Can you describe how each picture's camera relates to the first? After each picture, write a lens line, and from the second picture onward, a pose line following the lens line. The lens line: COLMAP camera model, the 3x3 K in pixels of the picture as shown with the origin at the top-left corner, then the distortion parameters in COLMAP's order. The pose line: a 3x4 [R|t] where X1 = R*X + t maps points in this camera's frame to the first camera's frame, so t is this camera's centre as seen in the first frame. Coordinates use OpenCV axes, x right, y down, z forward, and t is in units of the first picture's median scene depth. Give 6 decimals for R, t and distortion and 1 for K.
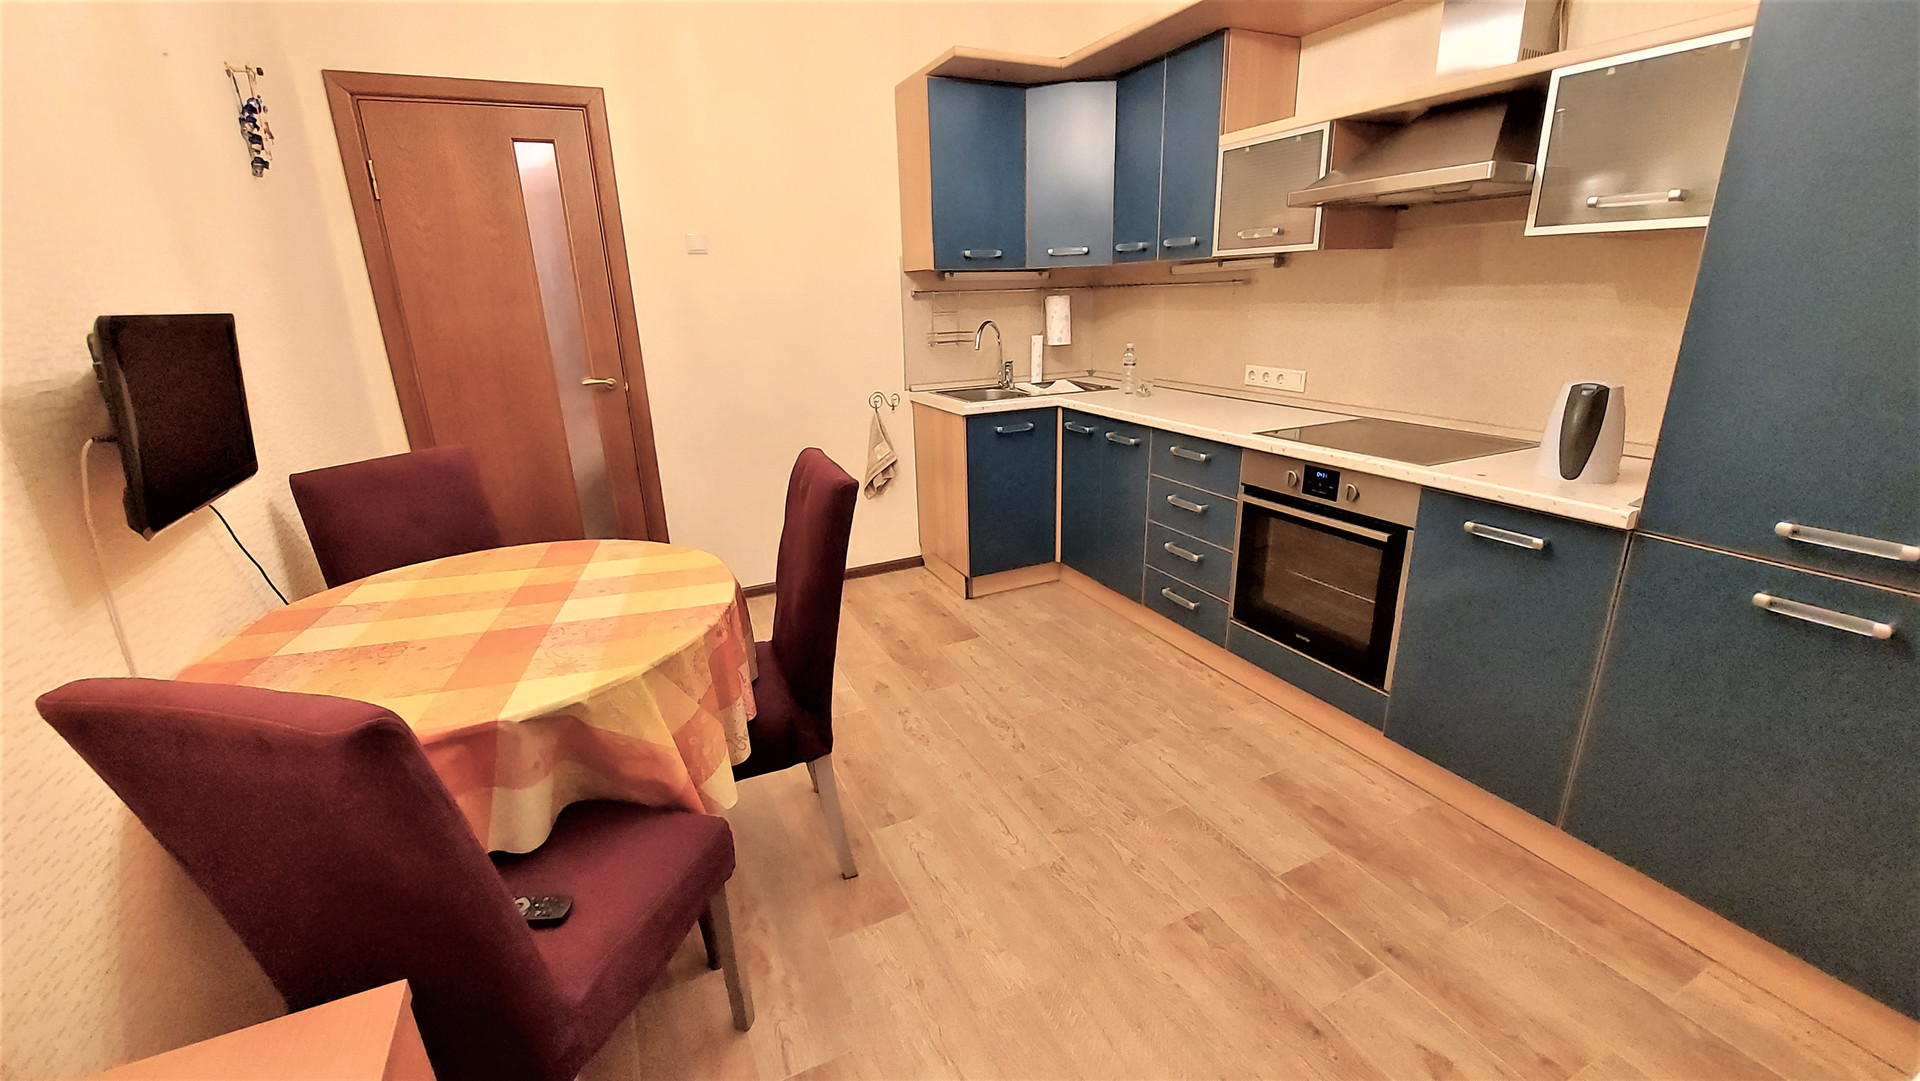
lens RADIAL K [[769.1, 0, 954.9], [0, 769.1, 534.4], [0, 0, 1]] dist [-0.013340, -0.000314]
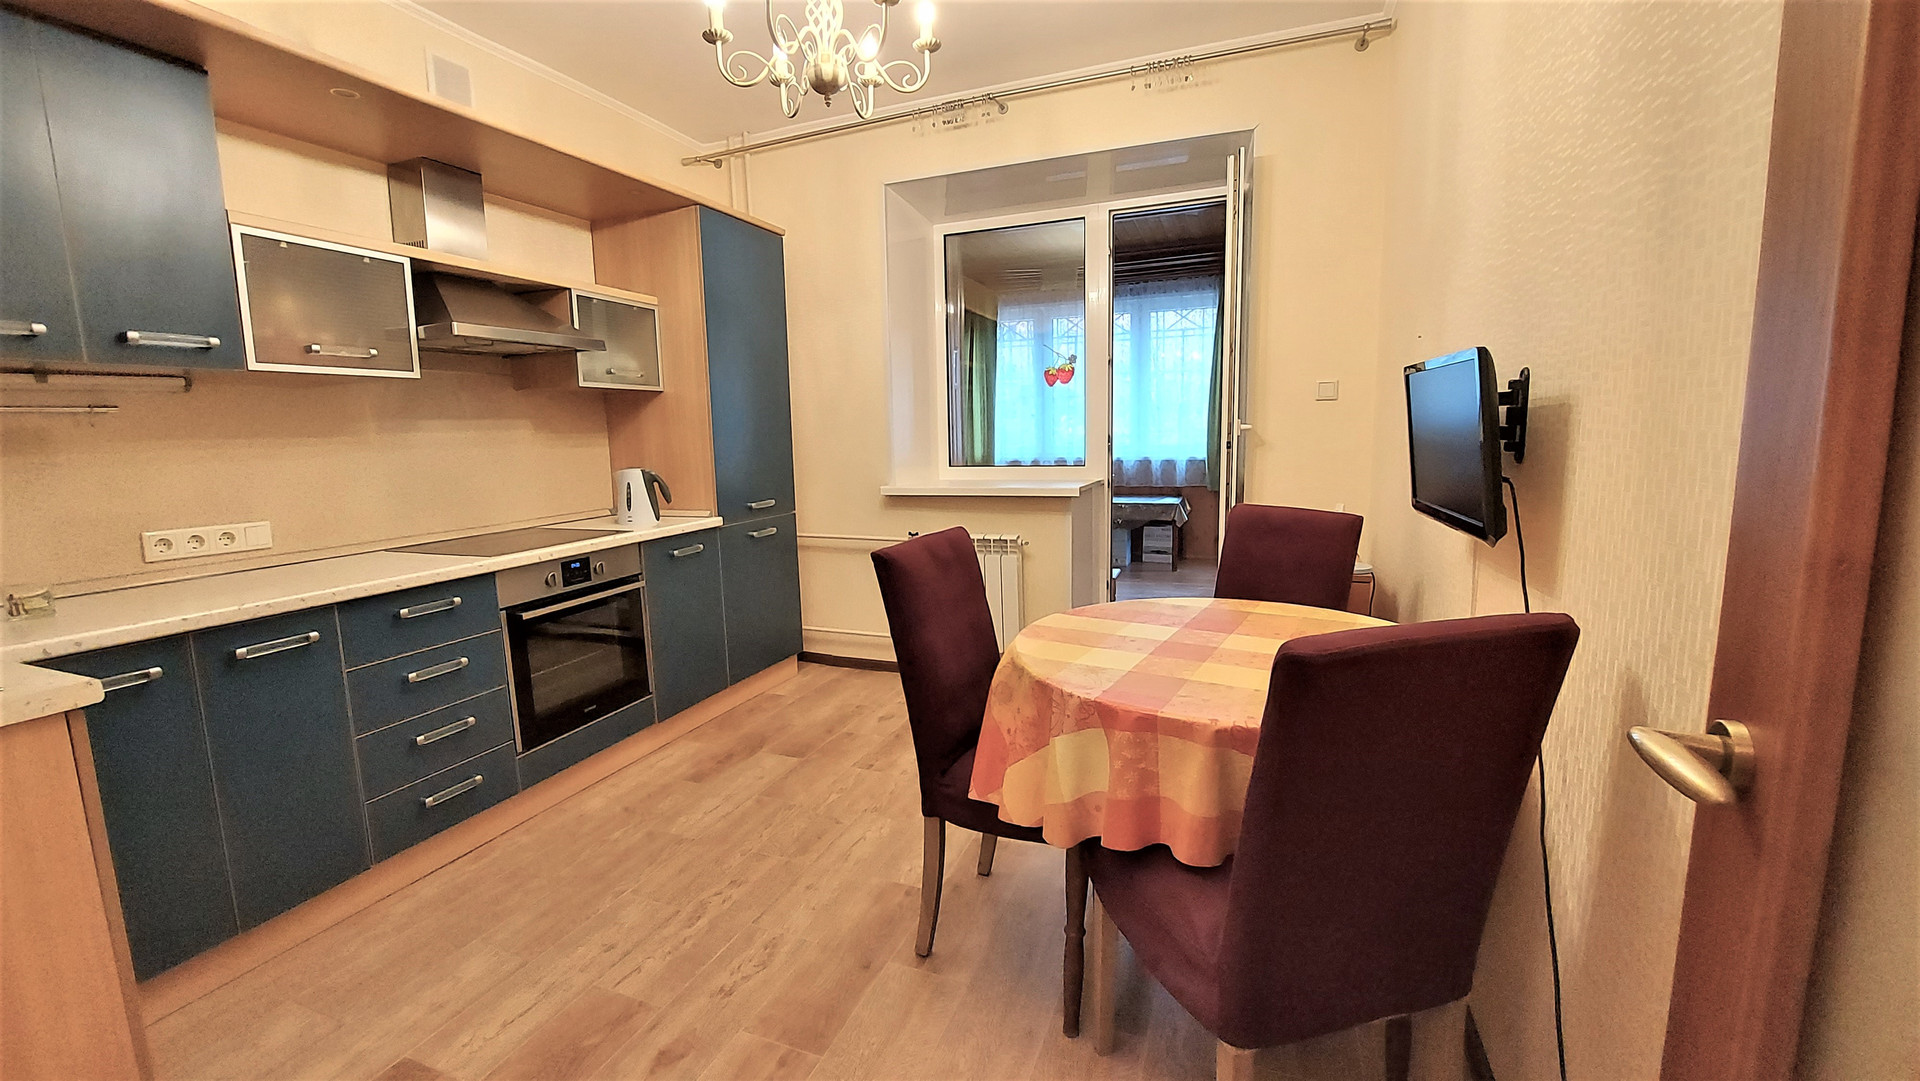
lens RADIAL K [[769.1, 0, 952.3], [0, 769.1, 538.7], [0, 0, 1]] dist [-0.013340, -0.000314]
pose [[-0.685696, -0.056605, 0.725683, -0.763375], [0.262180, 0.910846, 0.318781, -0.331917], [-0.679030, 0.408846, -0.609723, 1.277140]]
